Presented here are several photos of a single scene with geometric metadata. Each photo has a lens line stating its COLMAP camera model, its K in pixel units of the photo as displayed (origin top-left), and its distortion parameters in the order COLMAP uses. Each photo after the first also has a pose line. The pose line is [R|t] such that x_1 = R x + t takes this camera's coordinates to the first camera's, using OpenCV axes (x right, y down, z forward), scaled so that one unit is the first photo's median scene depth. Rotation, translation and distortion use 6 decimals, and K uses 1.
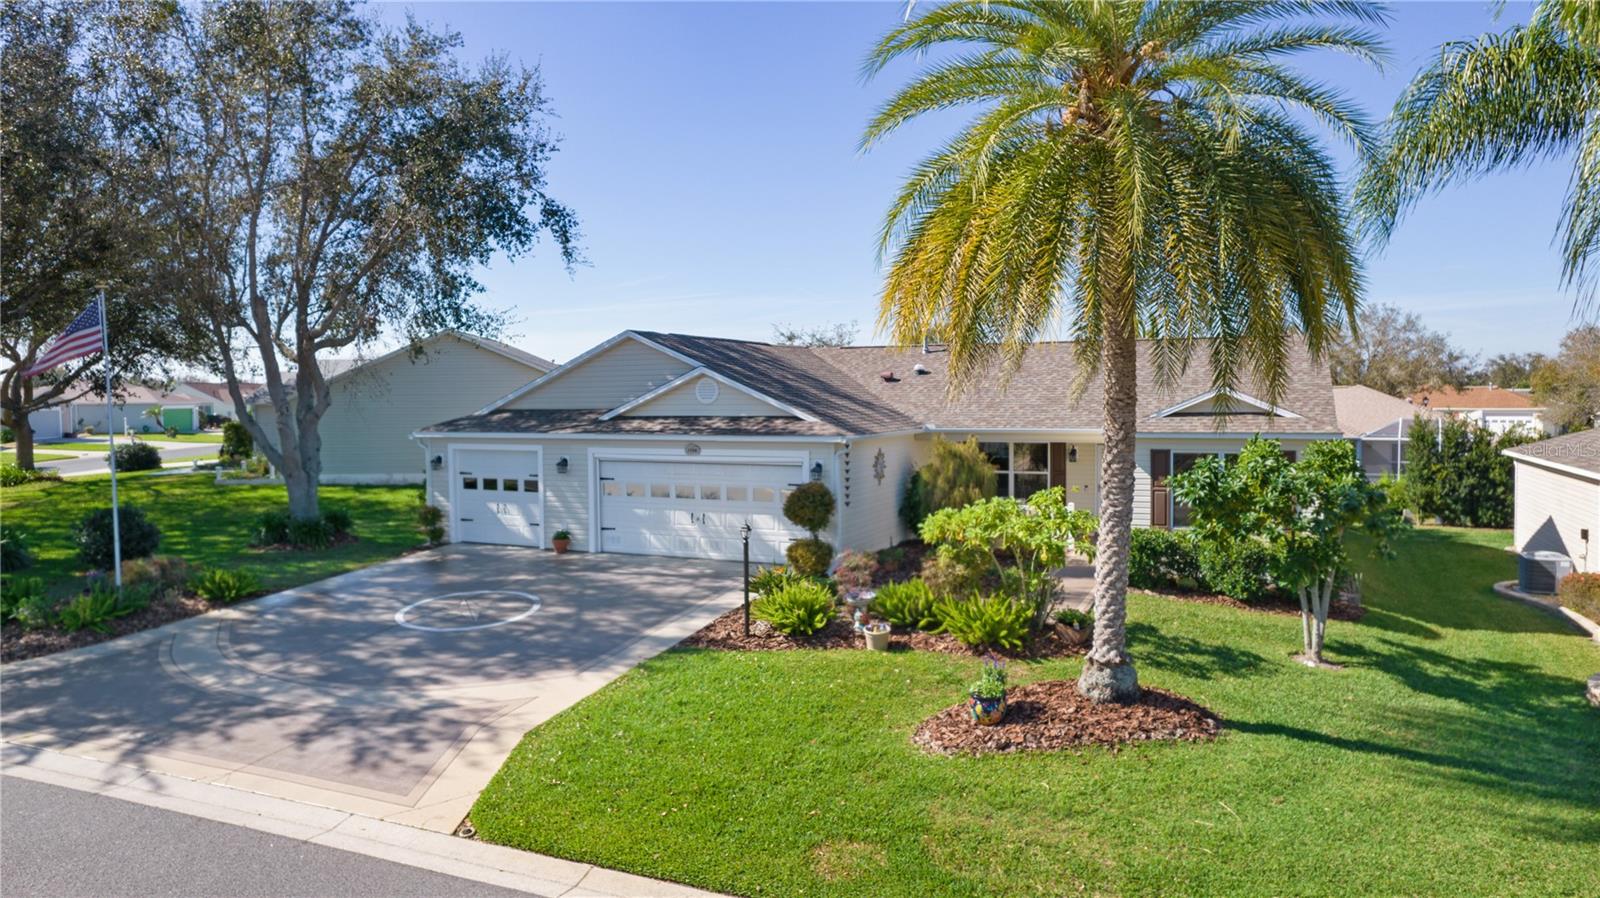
lens RADIAL K [[1034.5, 0, 798.0], [0, 1034.5, 450.0], [0, 0, 1]] dist [-0.075765, 0.066554]
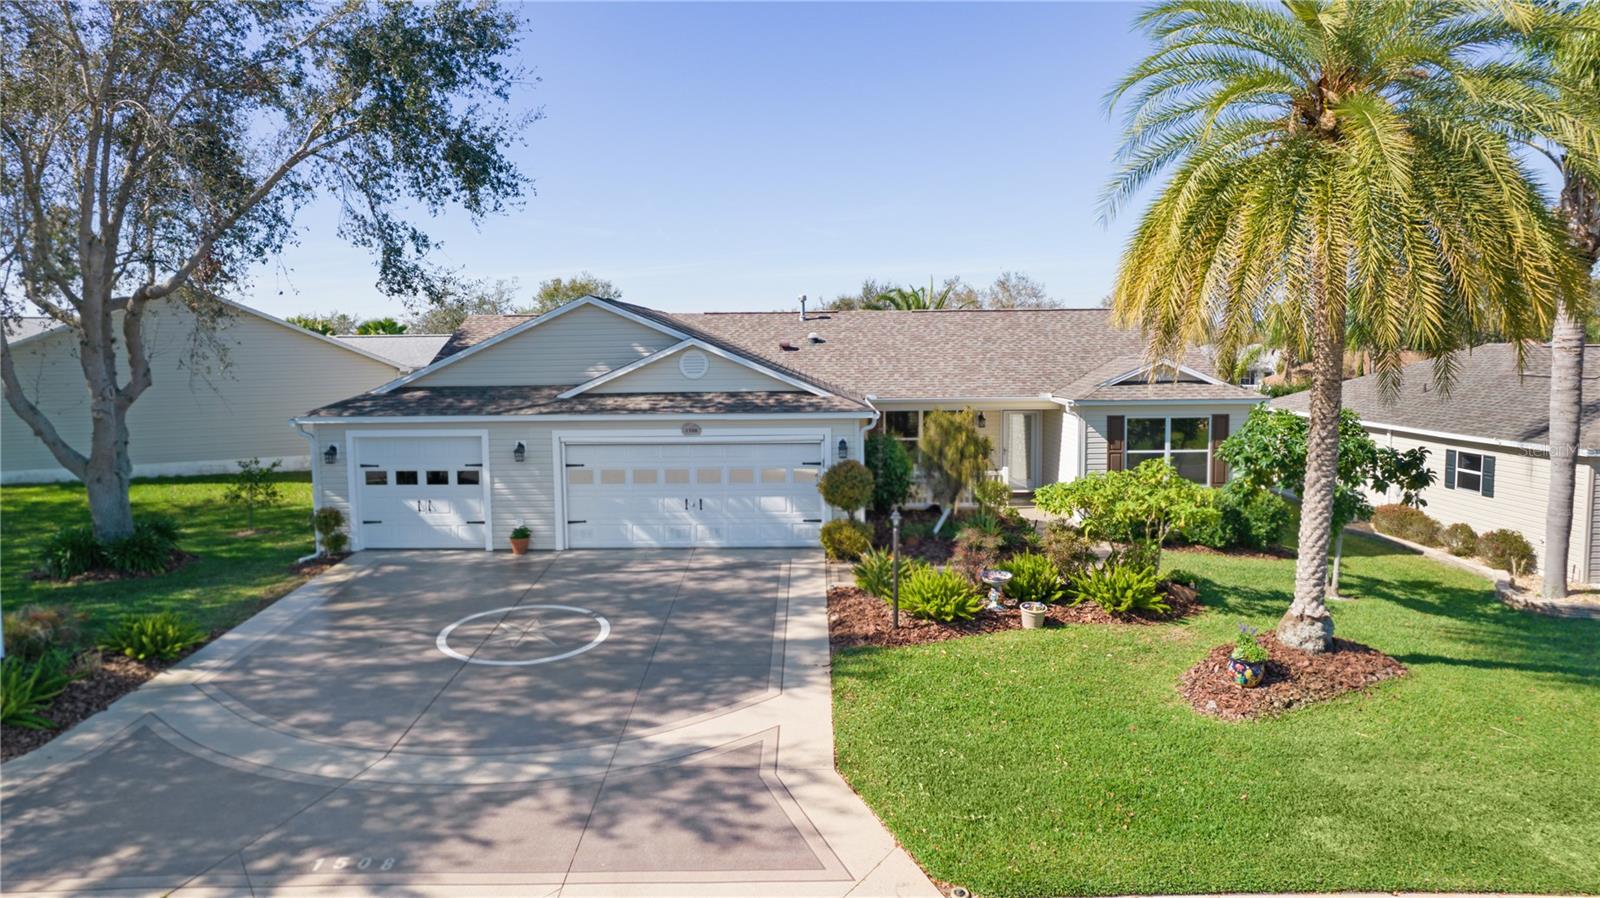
lens RADIAL K [[1034.5, 0, 798.0], [0, 1034.5, 450.0], [0, 0, 1]] dist [-0.075765, 0.066554]
pose [[0.915146, -0.040896, 0.401042, -0.440939], [0.023630, 0.998572, 0.047909, -0.027337], [-0.402429, -0.034367, 0.914806, 0.150077]]
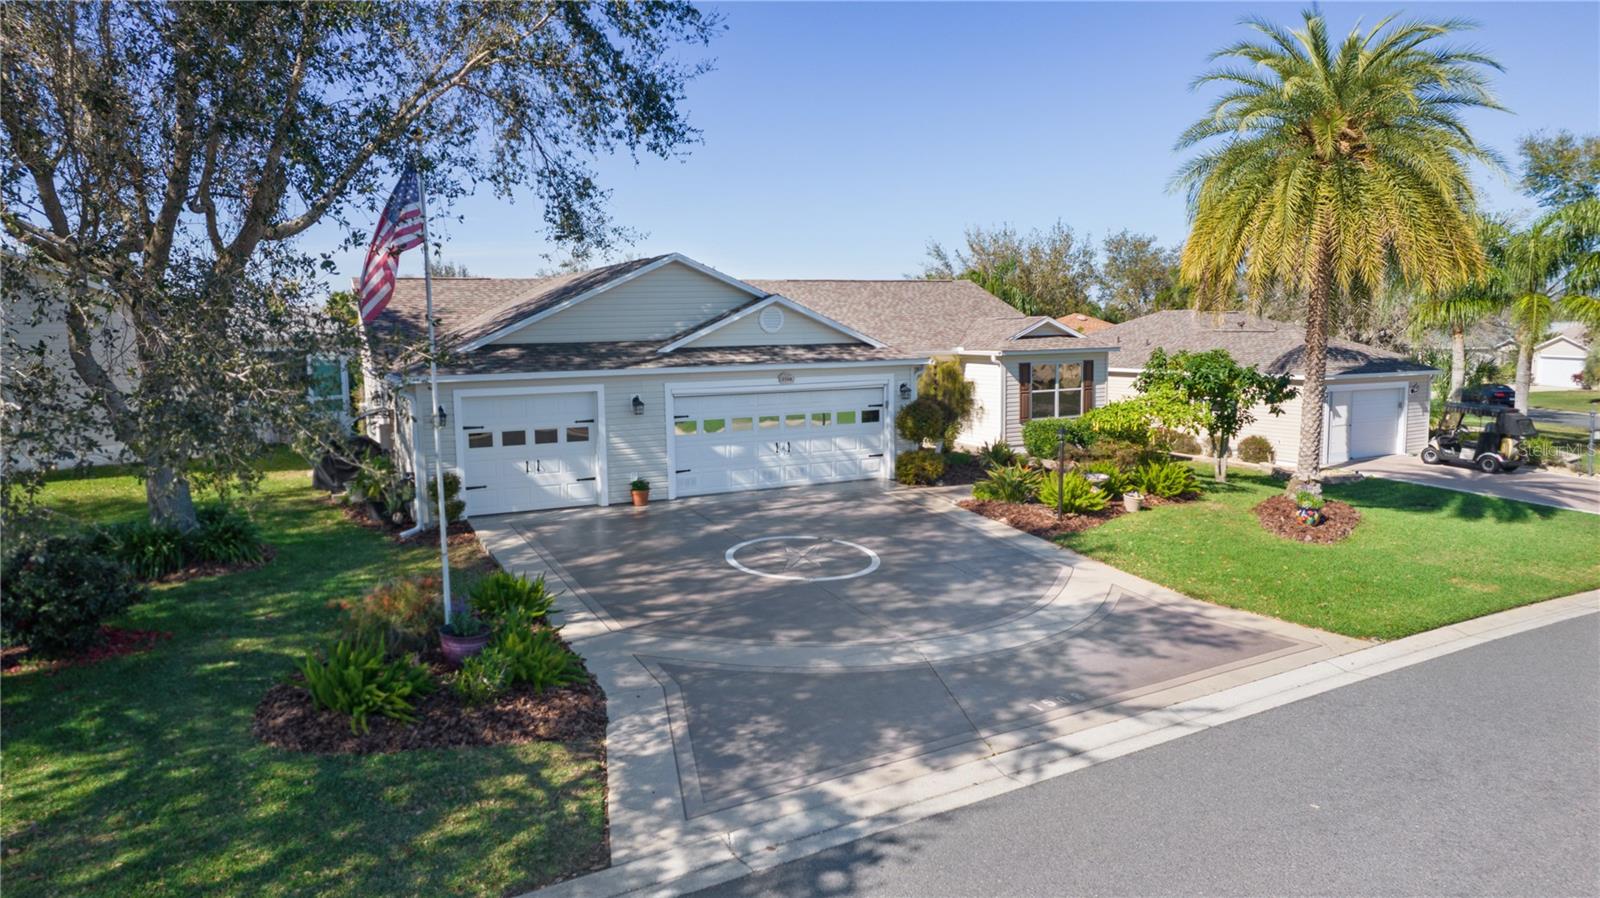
lens RADIAL K [[1027.4, 0, 800.0], [0, 1027.4, 449.0], [0, 0, 1]] dist [-0.048307, 0.030199]
pose [[0.610783, -0.094410, 0.786150, -1.014883], [0.053325, 0.995517, 0.078123, -0.010613], [-0.790001, -0.005794, 0.613079, 0.442375]]
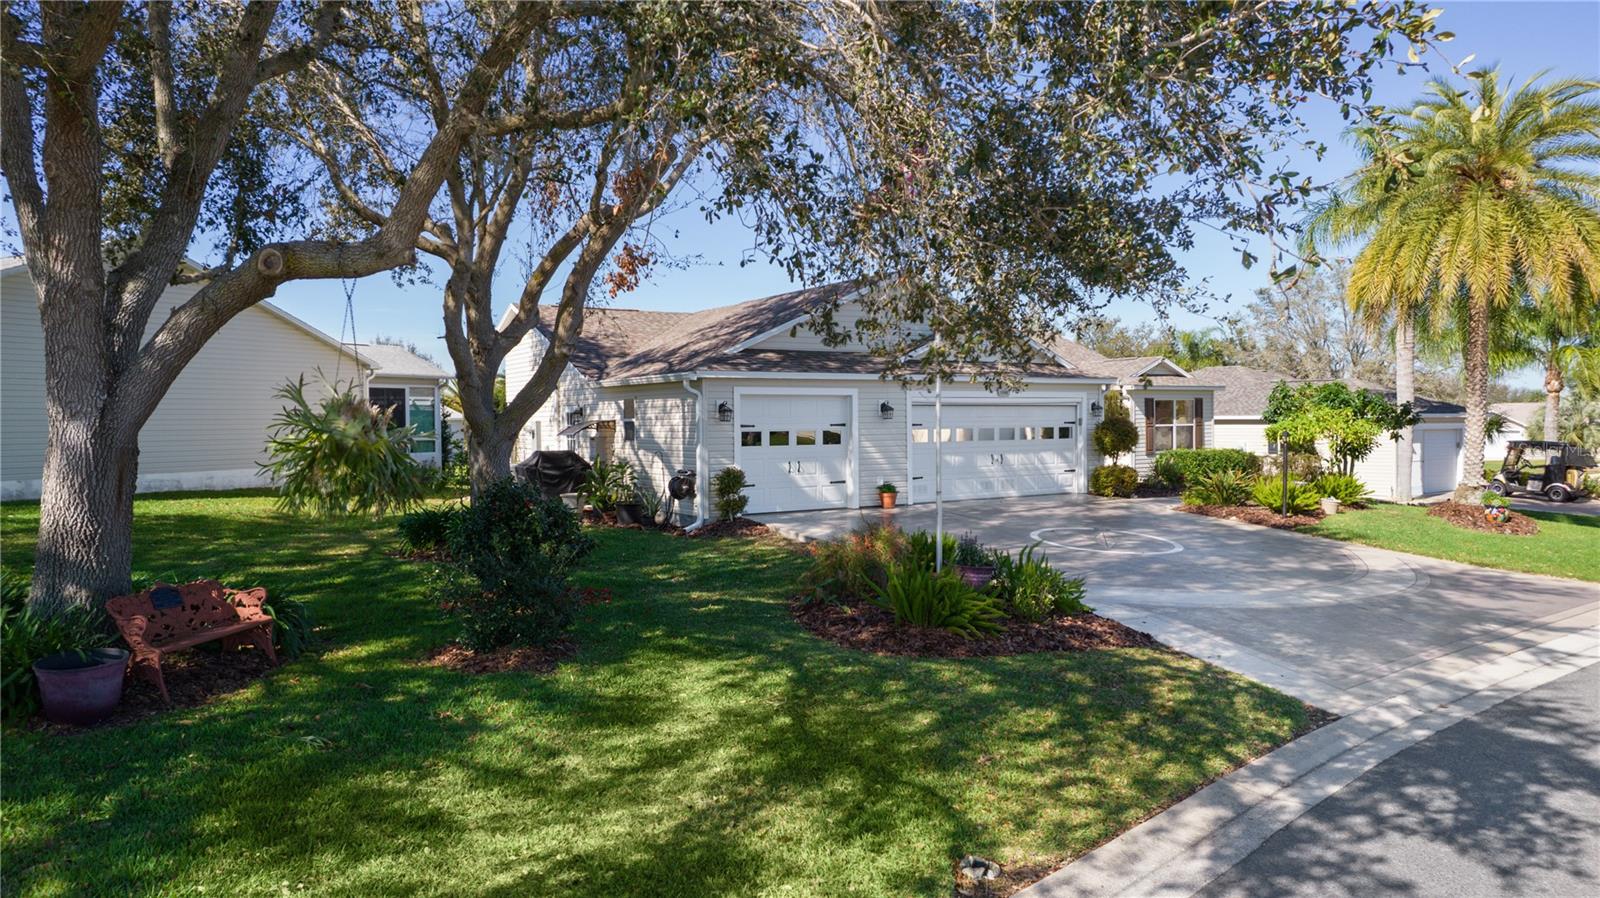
lens RADIAL K [[1027.4, 0, 800.0], [0, 1027.4, 449.0], [0, 0, 1]] dist [-0.048307, 0.030199]
pose [[0.532592, -0.020831, 0.846116, -1.250013], [0.051835, 0.998623, -0.008042, 0.063247], [-0.844783, 0.048141, 0.532939, 0.724217]]
